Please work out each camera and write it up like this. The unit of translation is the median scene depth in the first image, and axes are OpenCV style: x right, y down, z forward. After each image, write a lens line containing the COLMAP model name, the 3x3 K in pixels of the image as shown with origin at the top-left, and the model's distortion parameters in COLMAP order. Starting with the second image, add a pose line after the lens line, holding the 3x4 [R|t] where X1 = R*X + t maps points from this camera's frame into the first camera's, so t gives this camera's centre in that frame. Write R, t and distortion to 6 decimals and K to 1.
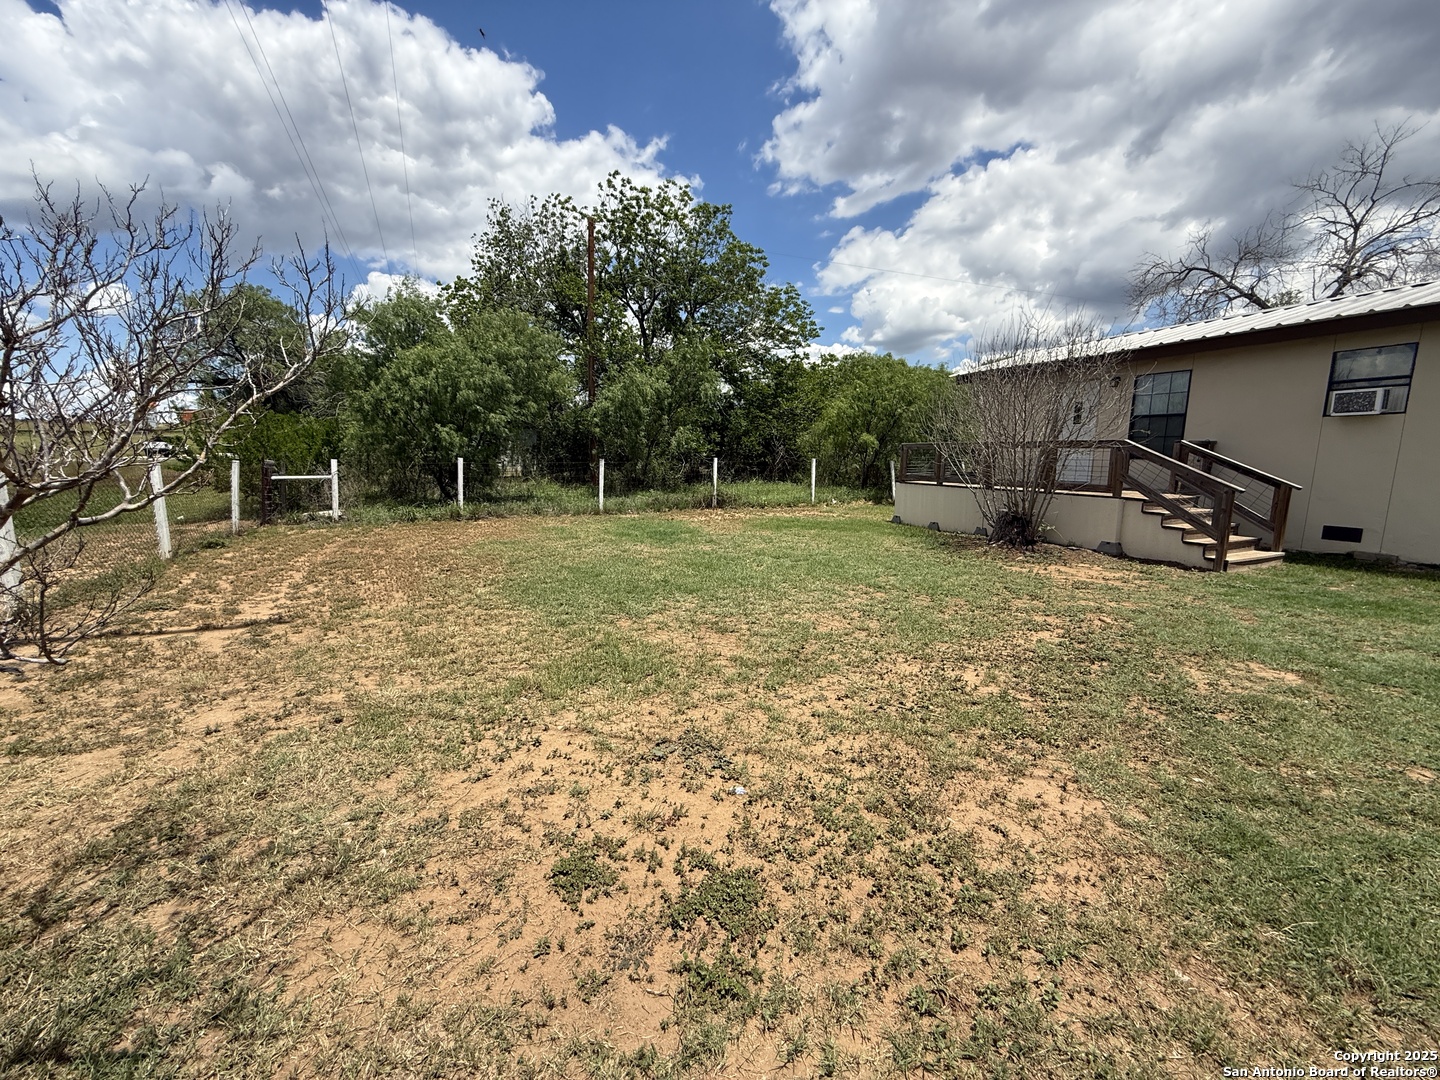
lens RADIAL K [[574.3, 0, 718.3], [0, 574.3, 543.7], [0, 0, 1]] dist [0.000216, -0.000248]
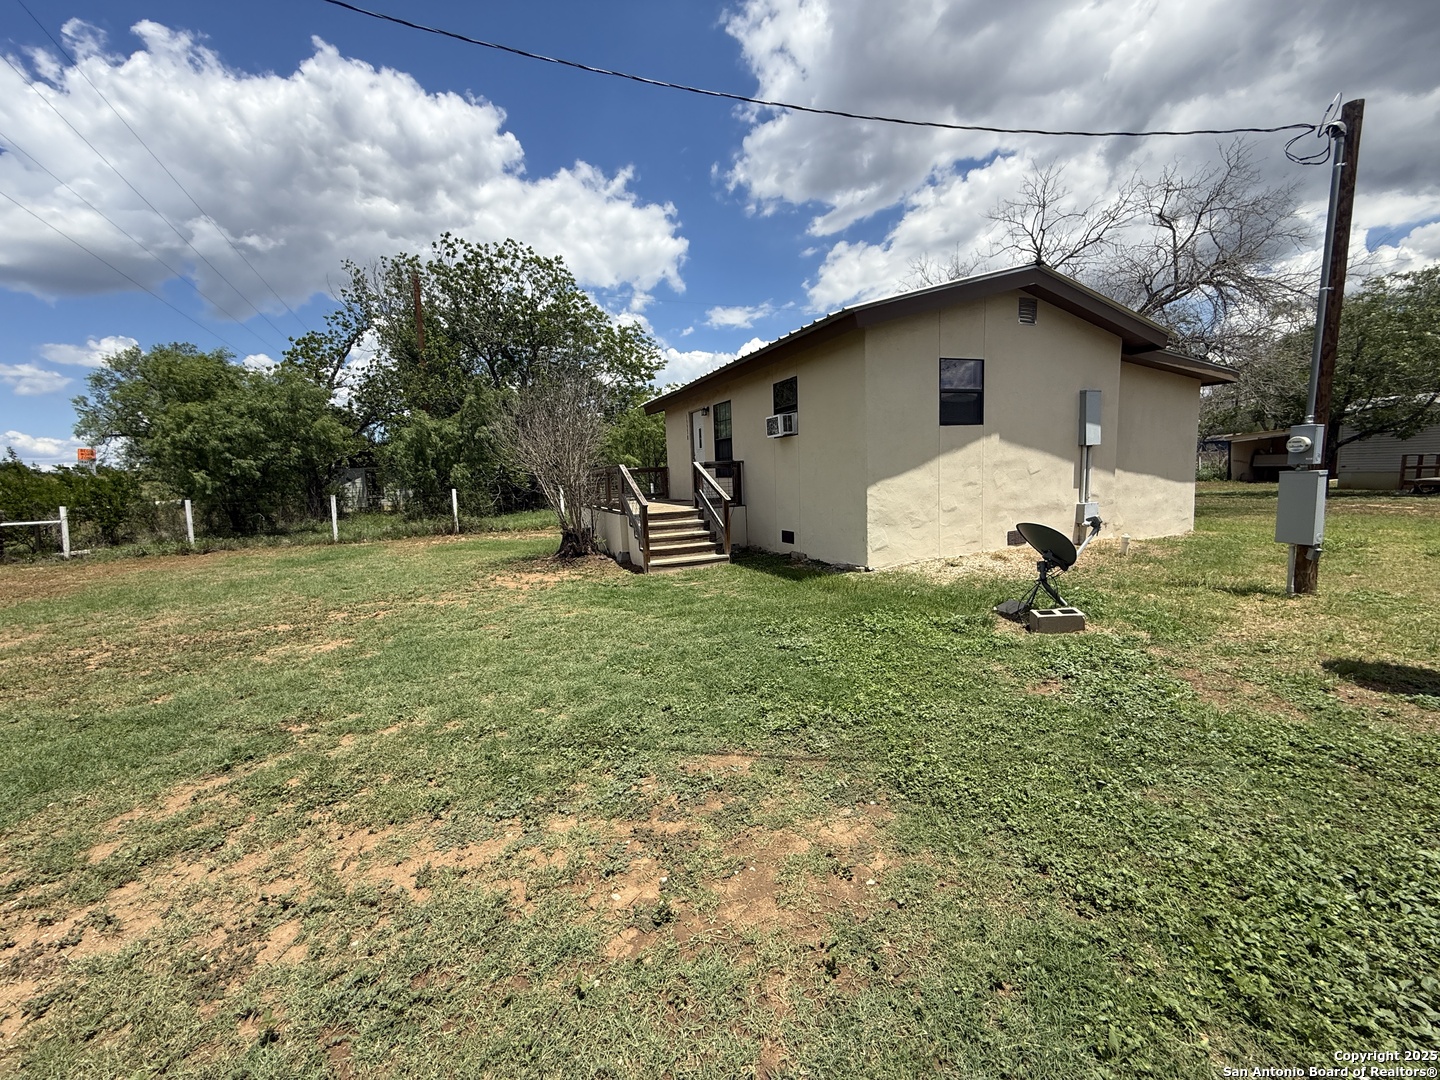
lens RADIAL K [[574.3, 0, 715.1], [0, 574.3, 566.5], [0, 0, 1]] dist [0.000216, -0.000248]
pose [[0.998700, -0.038946, -0.032893, 0.424270], [0.038959, 0.999241, -0.000233, 0.015992], [0.032877, -0.001049, 0.999459, -0.068804]]
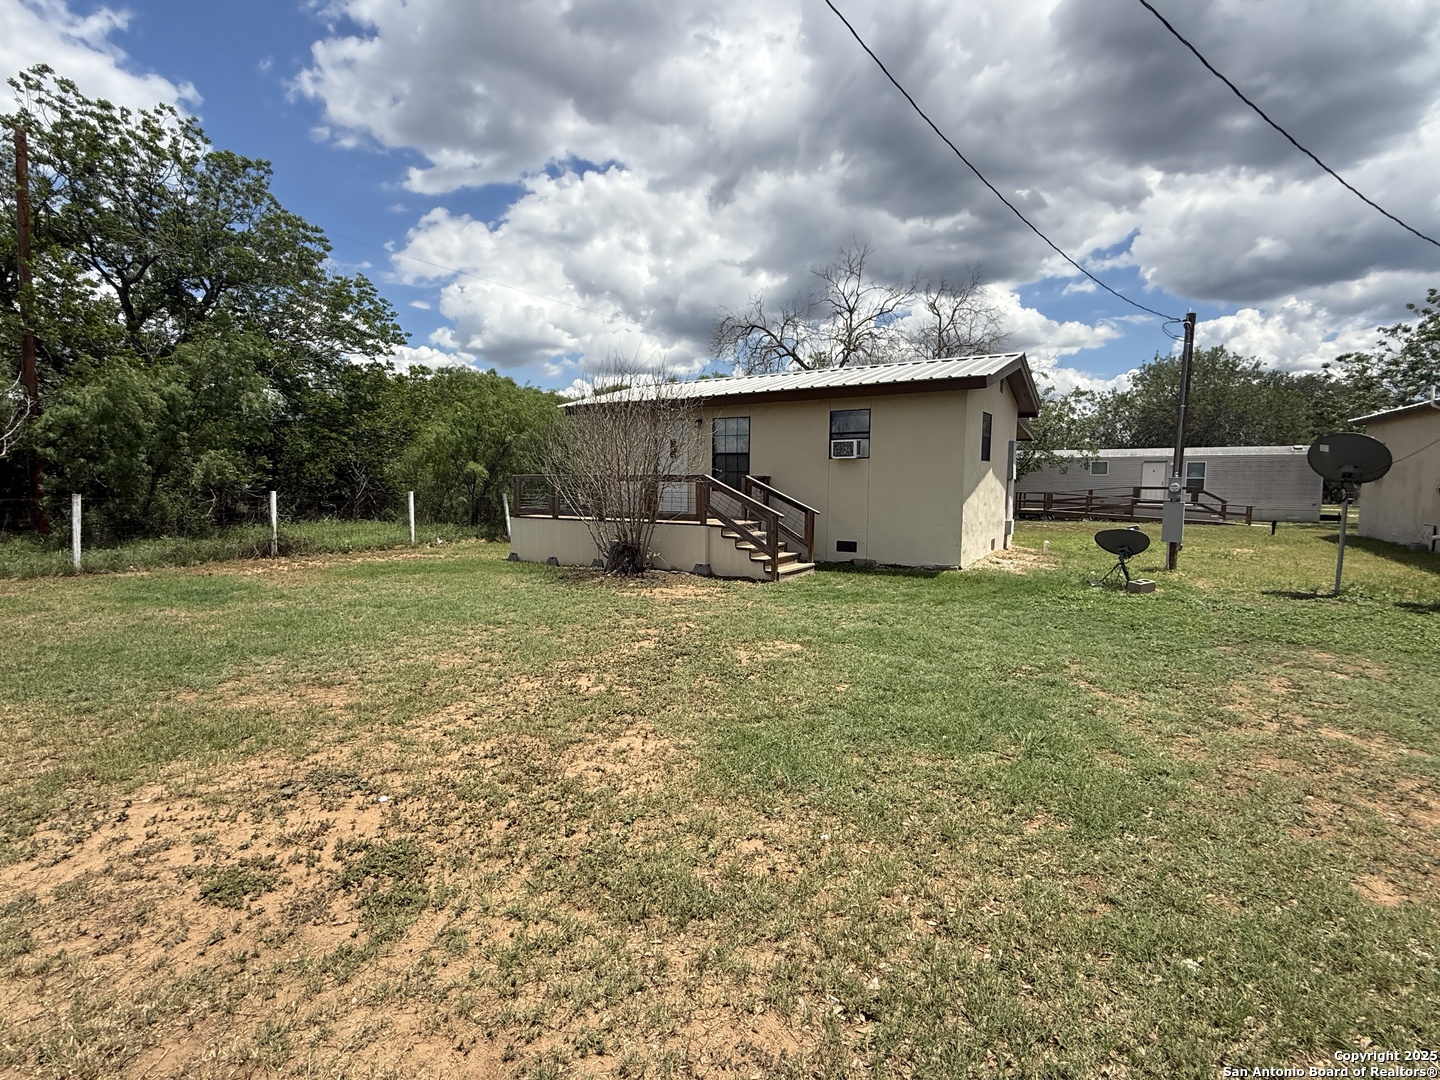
lens RADIAL K [[685.8, 0, 723.0], [0, 685.8, 561.2], [0, 0, 1]] dist [-0.003105, 0.001656]
pose [[0.827290, -0.061607, 0.558387, -0.018739], [0.084971, 0.996255, -0.015974, 0.007654], [-0.555312, 0.060662, 0.829427, -0.069448]]
